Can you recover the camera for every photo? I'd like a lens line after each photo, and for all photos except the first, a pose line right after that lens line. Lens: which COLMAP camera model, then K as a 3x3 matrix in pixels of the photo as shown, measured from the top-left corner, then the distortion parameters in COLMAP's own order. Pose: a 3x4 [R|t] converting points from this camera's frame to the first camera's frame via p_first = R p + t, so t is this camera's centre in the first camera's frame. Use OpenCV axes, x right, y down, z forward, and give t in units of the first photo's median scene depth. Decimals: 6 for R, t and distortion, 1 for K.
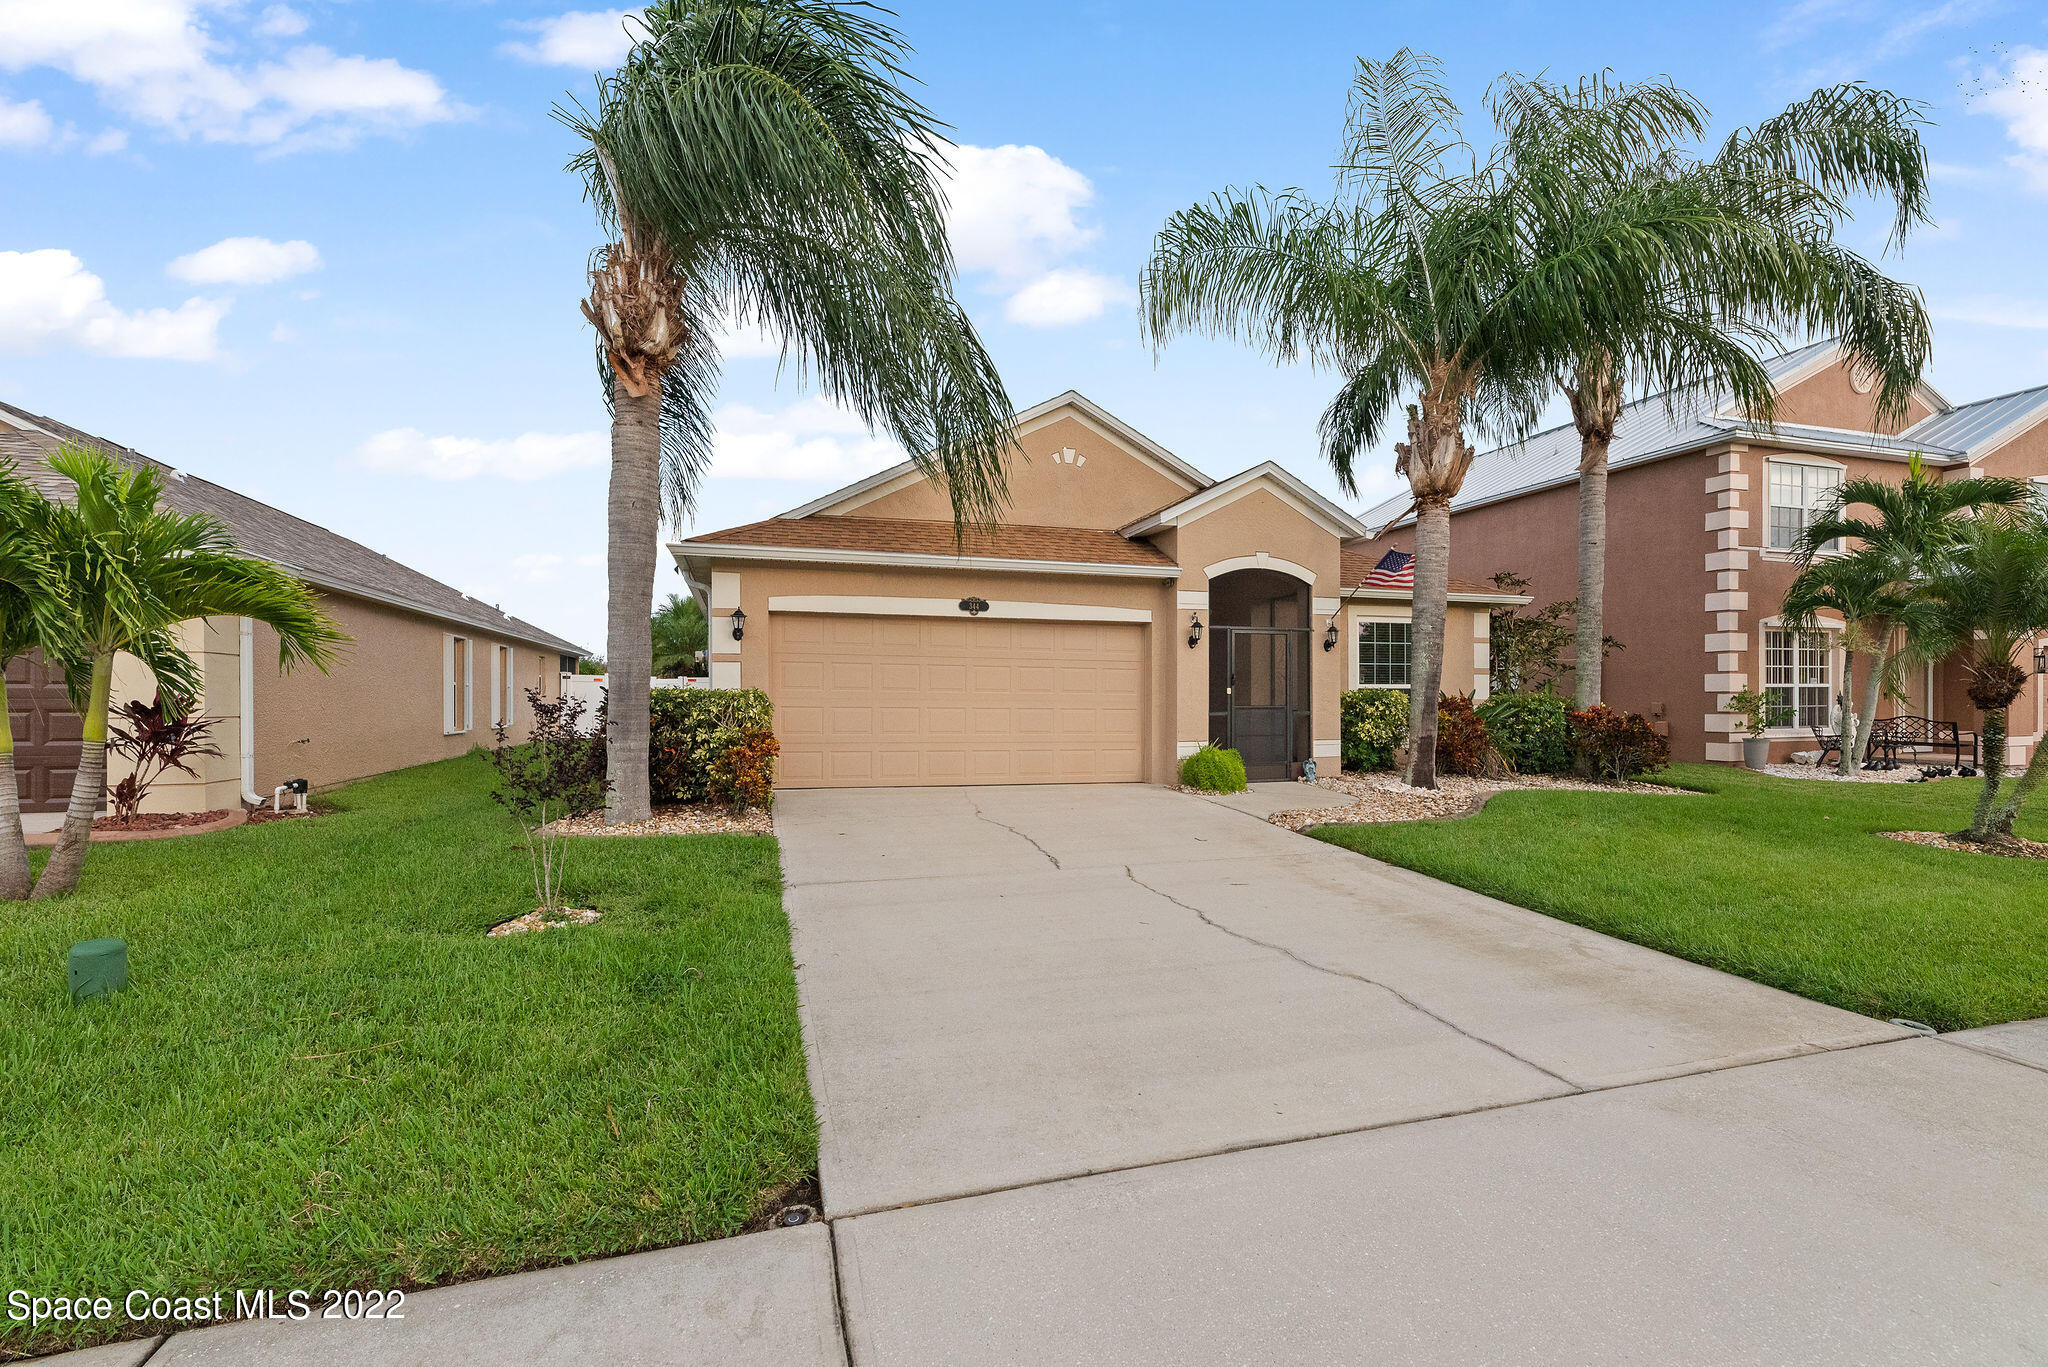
lens RADIAL K [[877.3, 0, 1012.3], [0, 877.3, 698.0], [0, 0, 1]] dist [-0.000372, 0.000031]
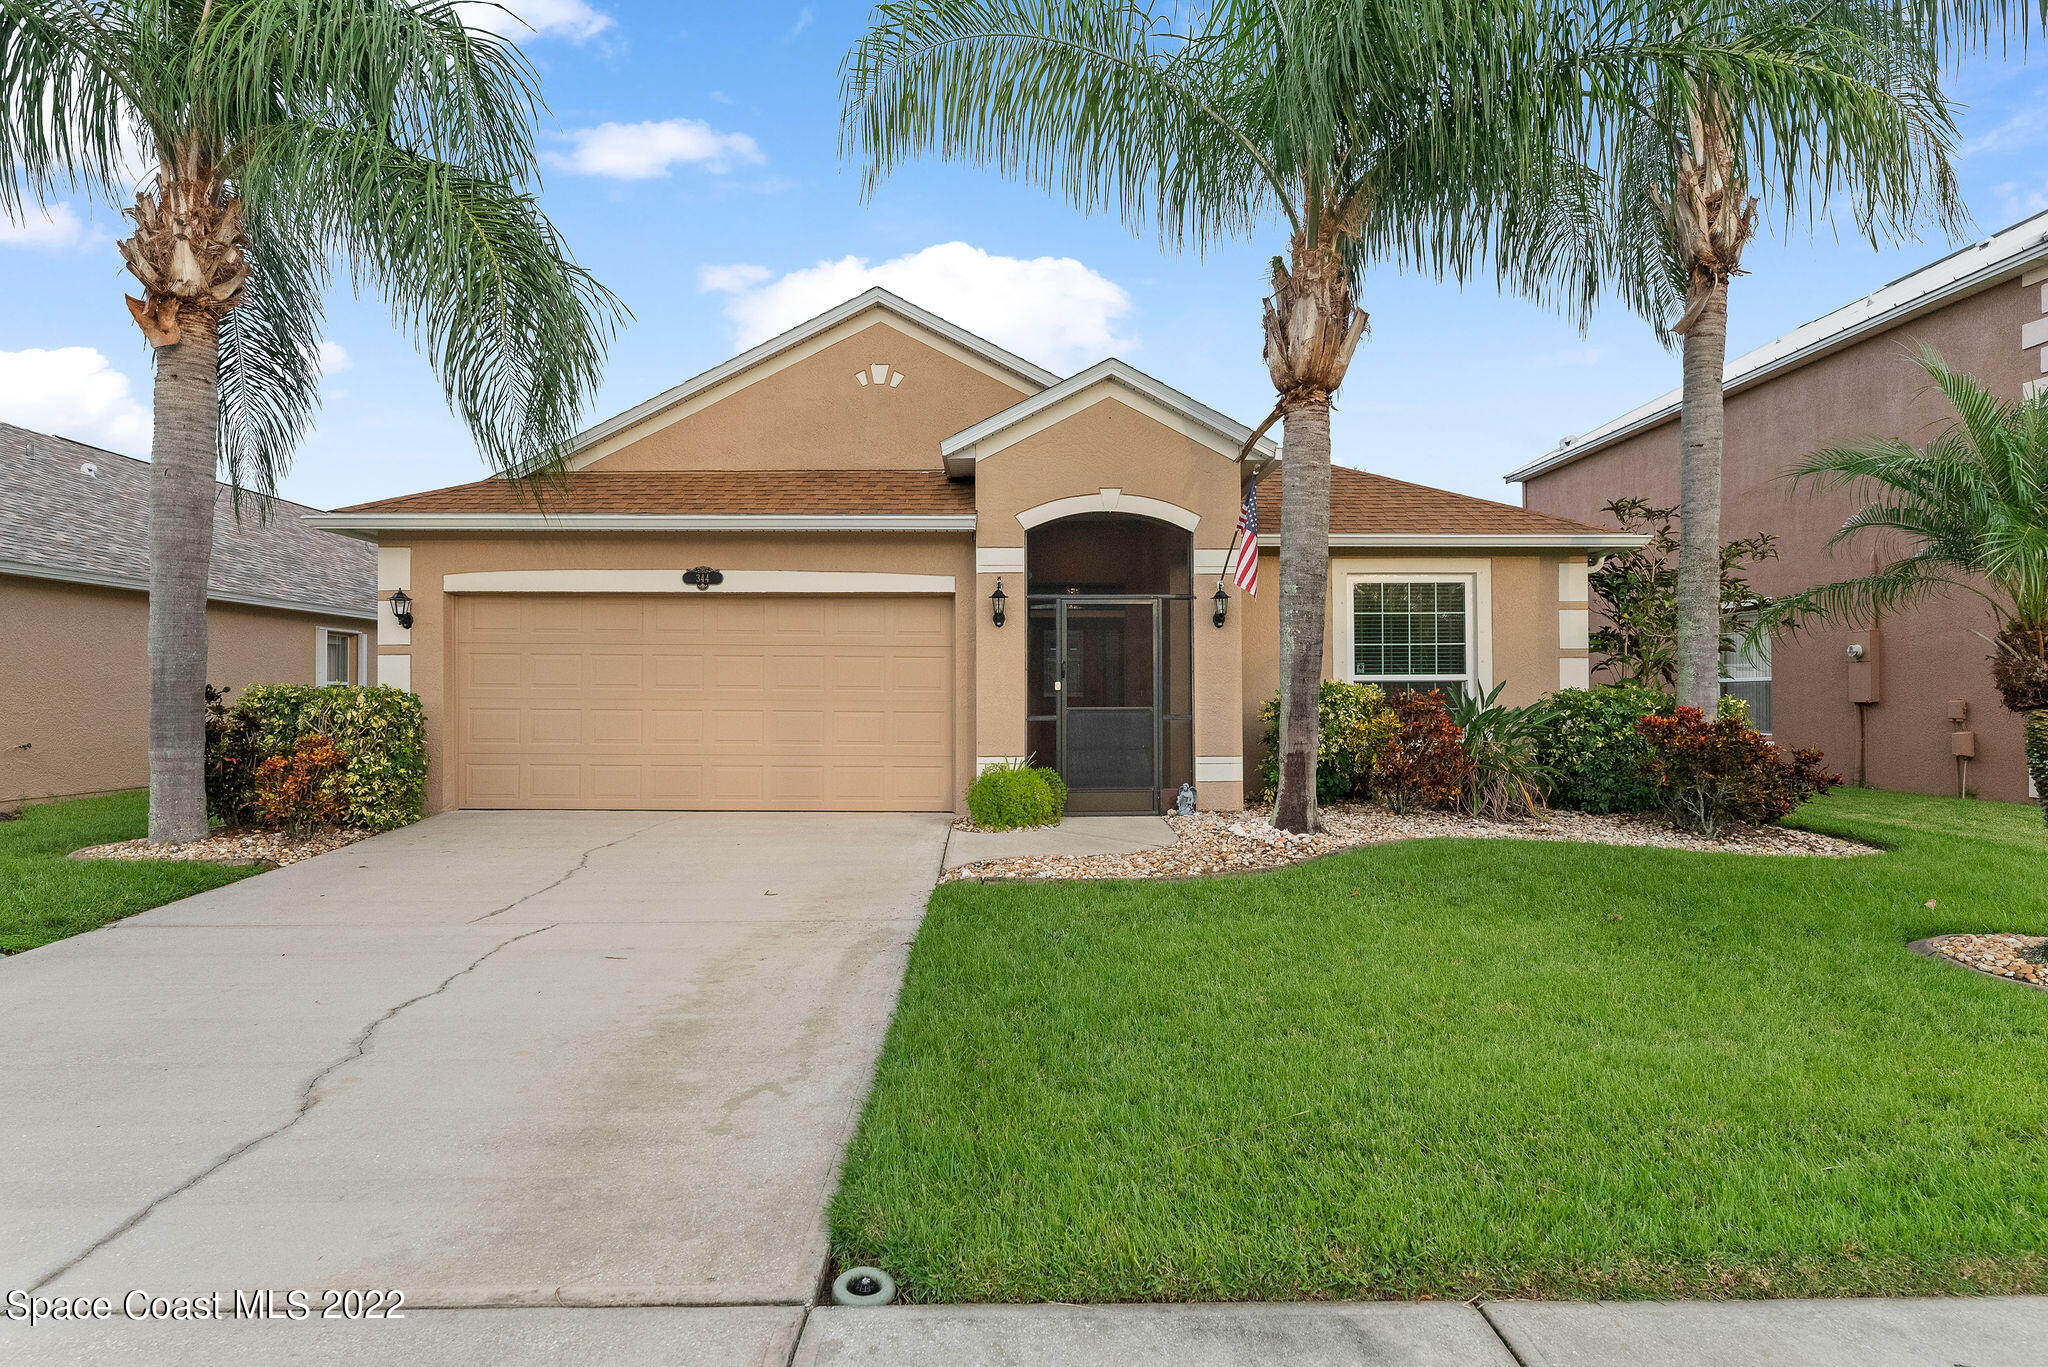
lens RADIAL K [[1117.3, 0, 1024.0], [0, 1117.3, 683.5], [0, 0, 1]] dist [-0.001563, 0.000325]
pose [[0.962986, -0.006823, -0.269466, 0.471275], [0.003134, 0.999895, -0.014118, 0.002594], [0.269534, 0.012751, 0.962906, 0.124688]]
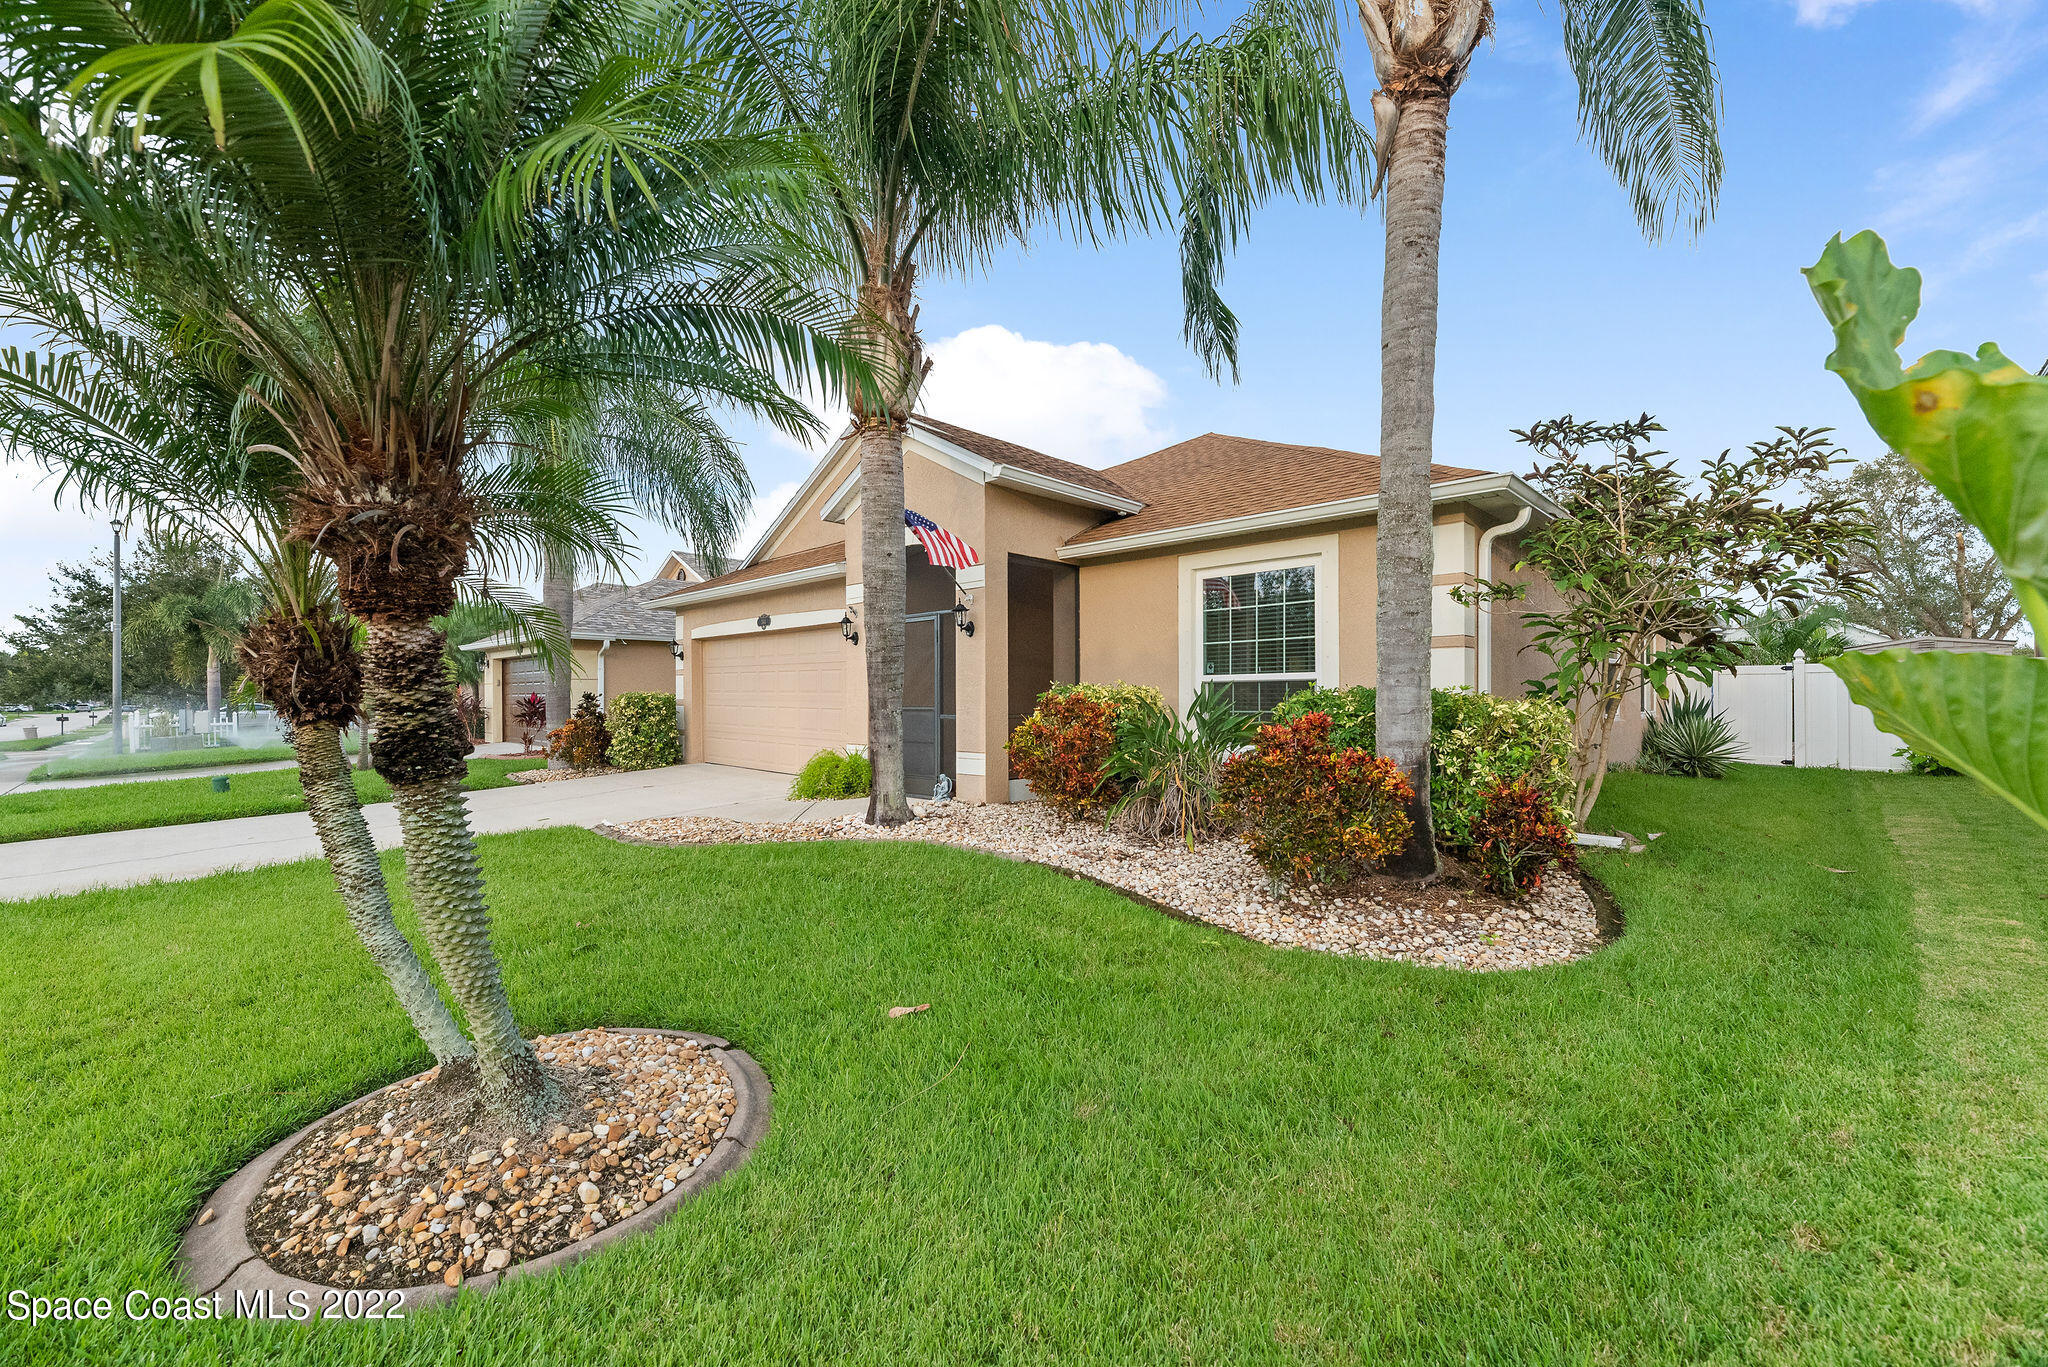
lens RADIAL K [[827.2, 0, 1028.8], [0, 827.2, 697.7], [0, 0, 1]] dist [0.001368, 0.000159]
pose [[0.489218, -0.002019, -0.872159, 1.064997], [0.003463, 0.999994, -0.000372, 0.000551], [0.872155, -0.002839, 0.489222, 0.728889]]
